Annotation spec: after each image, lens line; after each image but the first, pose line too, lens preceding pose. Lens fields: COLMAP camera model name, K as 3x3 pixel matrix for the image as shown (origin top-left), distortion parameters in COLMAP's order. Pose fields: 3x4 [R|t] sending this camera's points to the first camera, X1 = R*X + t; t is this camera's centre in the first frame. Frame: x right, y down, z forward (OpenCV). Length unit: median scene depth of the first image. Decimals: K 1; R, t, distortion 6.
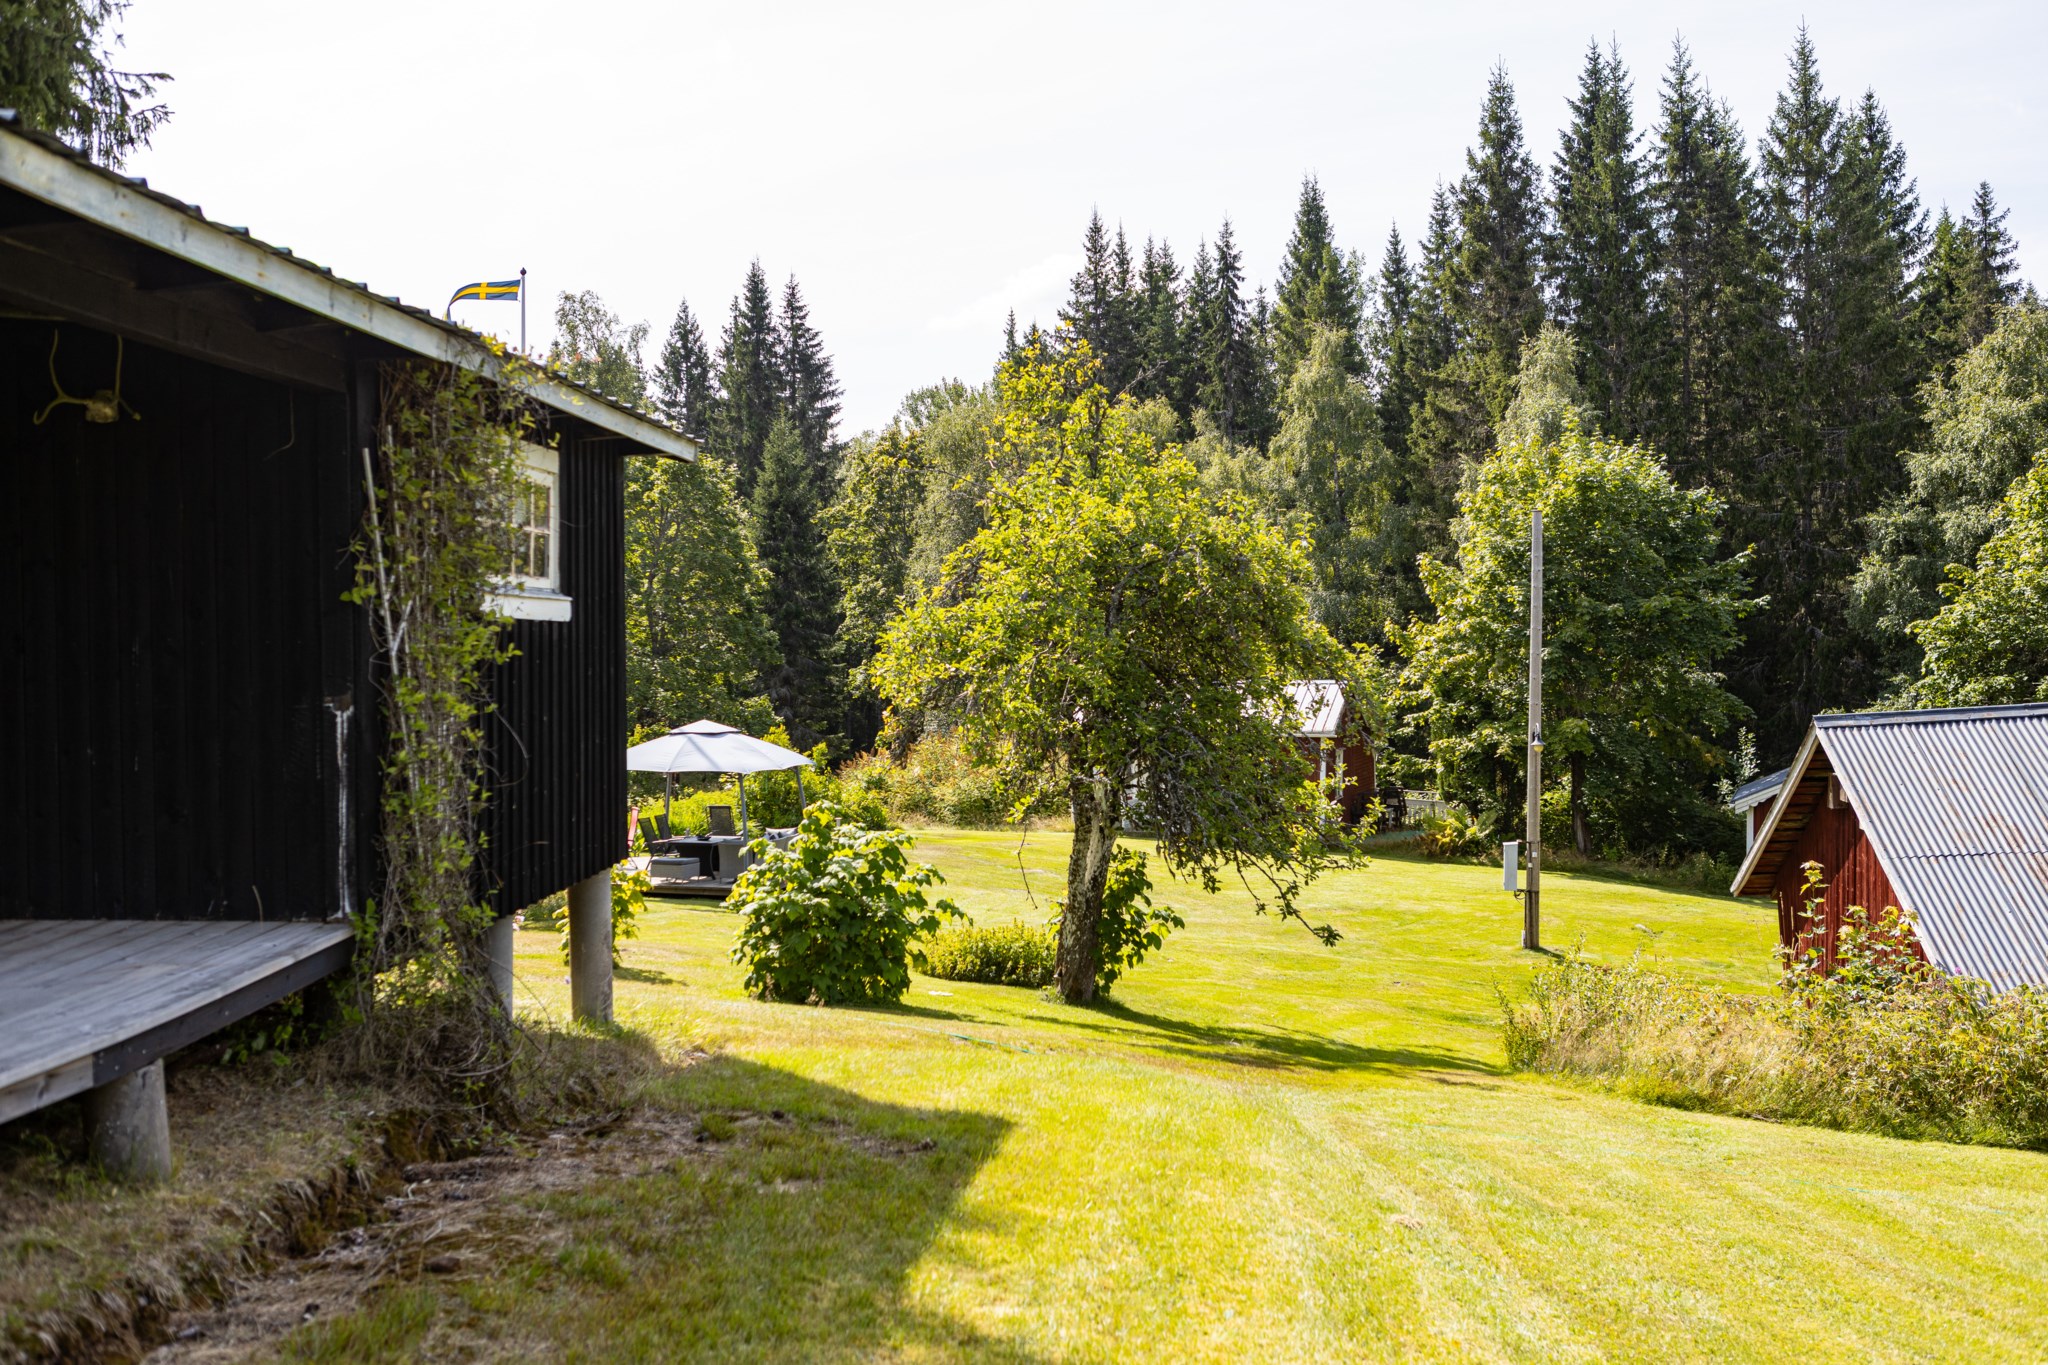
lens RADIAL K [[1994.9, 0, 1027.2], [0, 1994.9, 675.3], [0, 0, 1]] dist [0.009369, 0.000000]
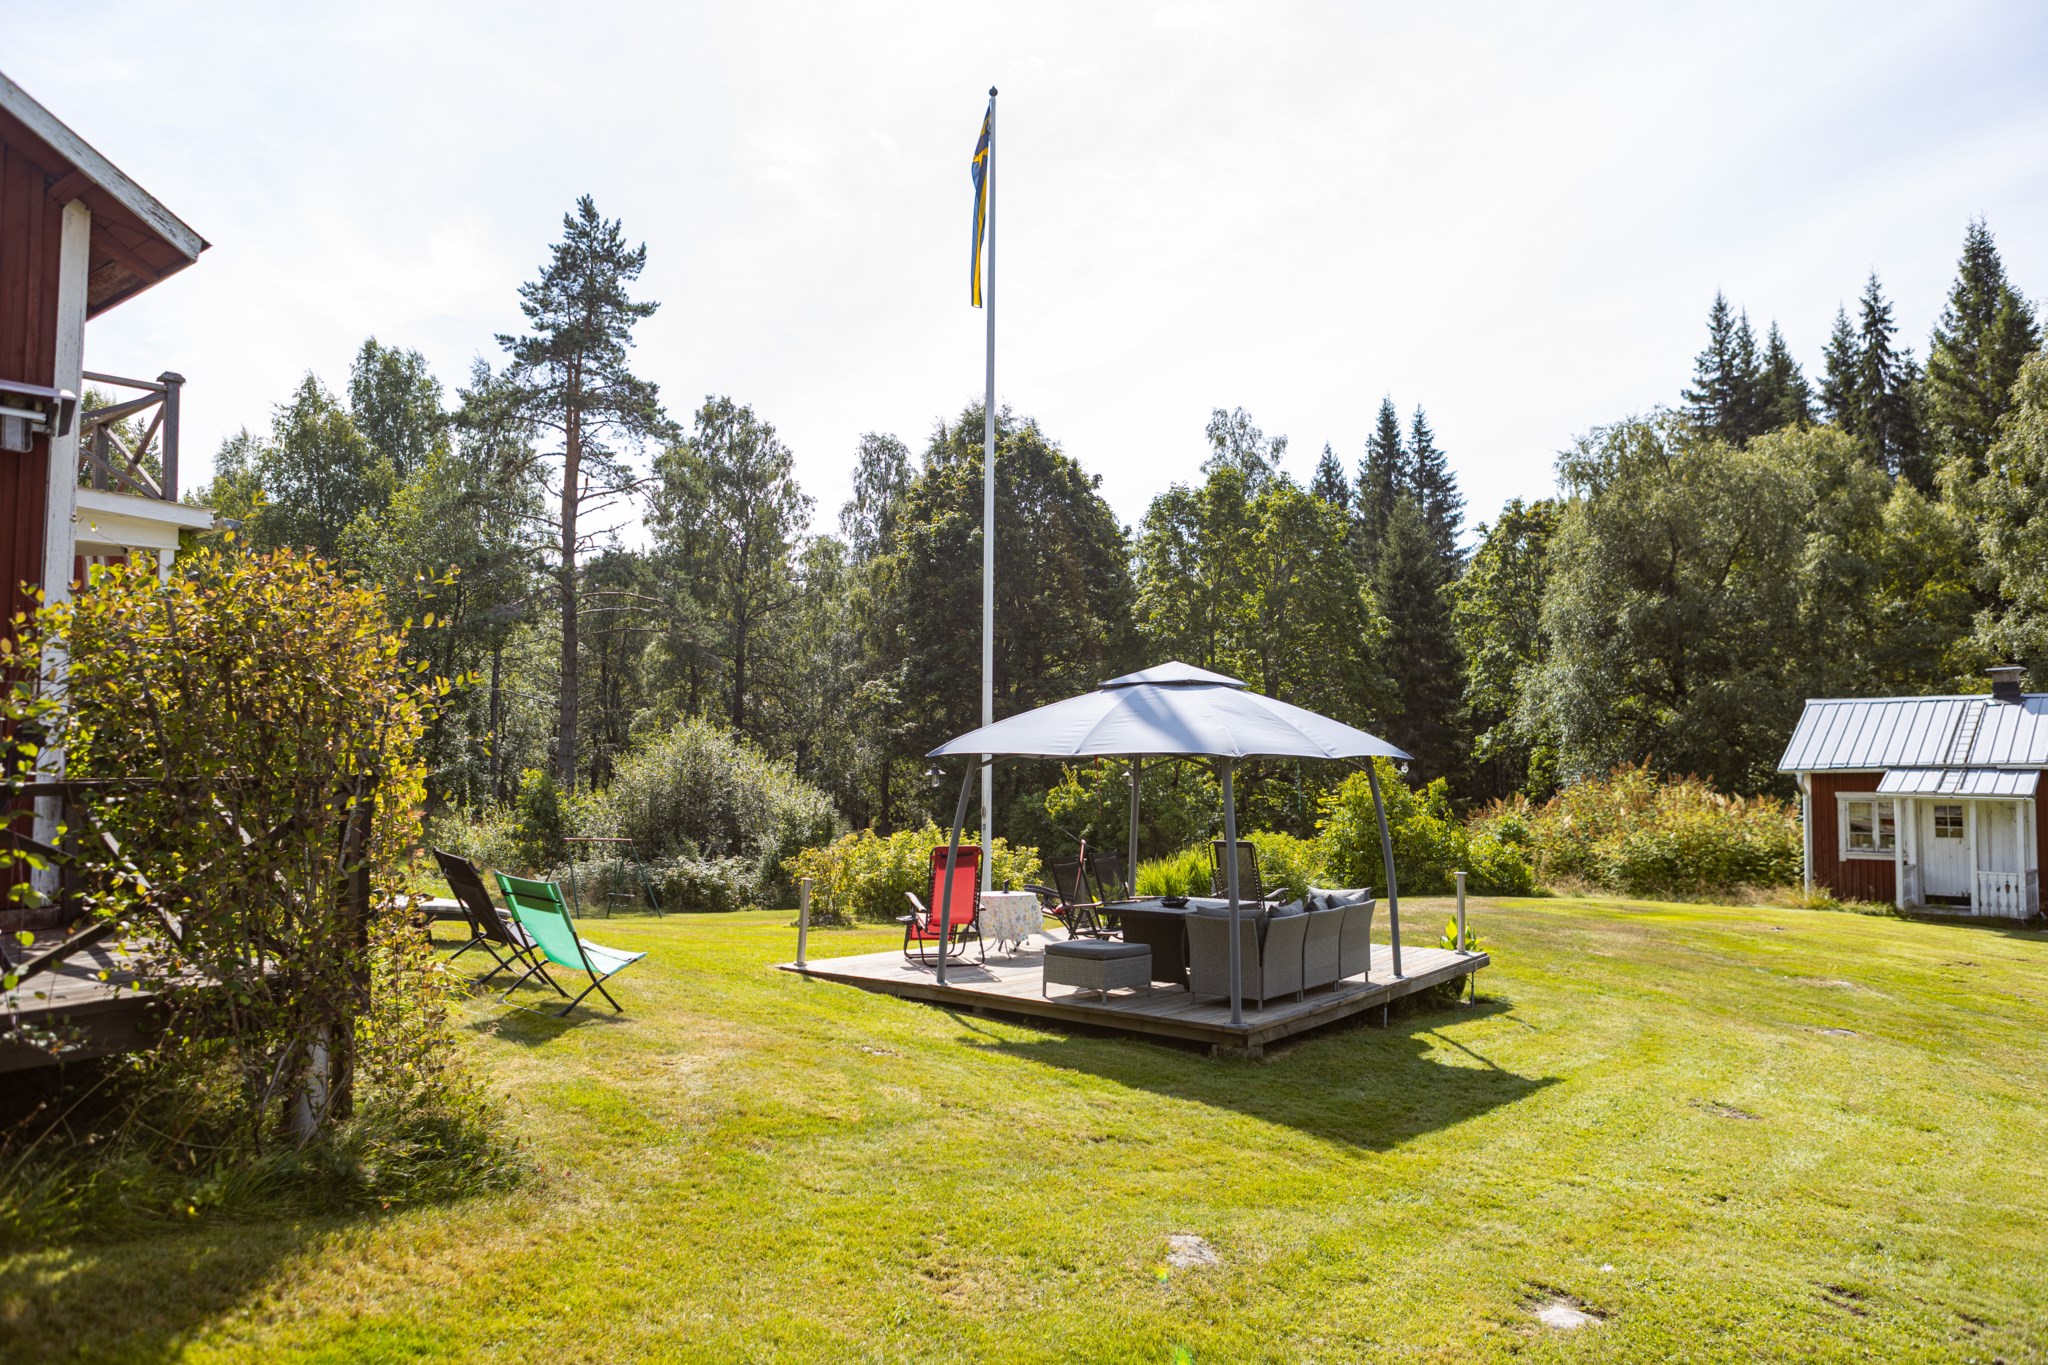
lens RADIAL K [[1386.0, 0, 1035.6], [0, 1386.0, 668.5], [0, 0, 1]] dist [-0.009464, 0.000542]
pose [[0.922784, -0.021125, -0.384737, -0.021816], [-0.008512, 0.997135, -0.075167, 0.017743], [0.385223, 0.072638, 0.919960, 0.238801]]
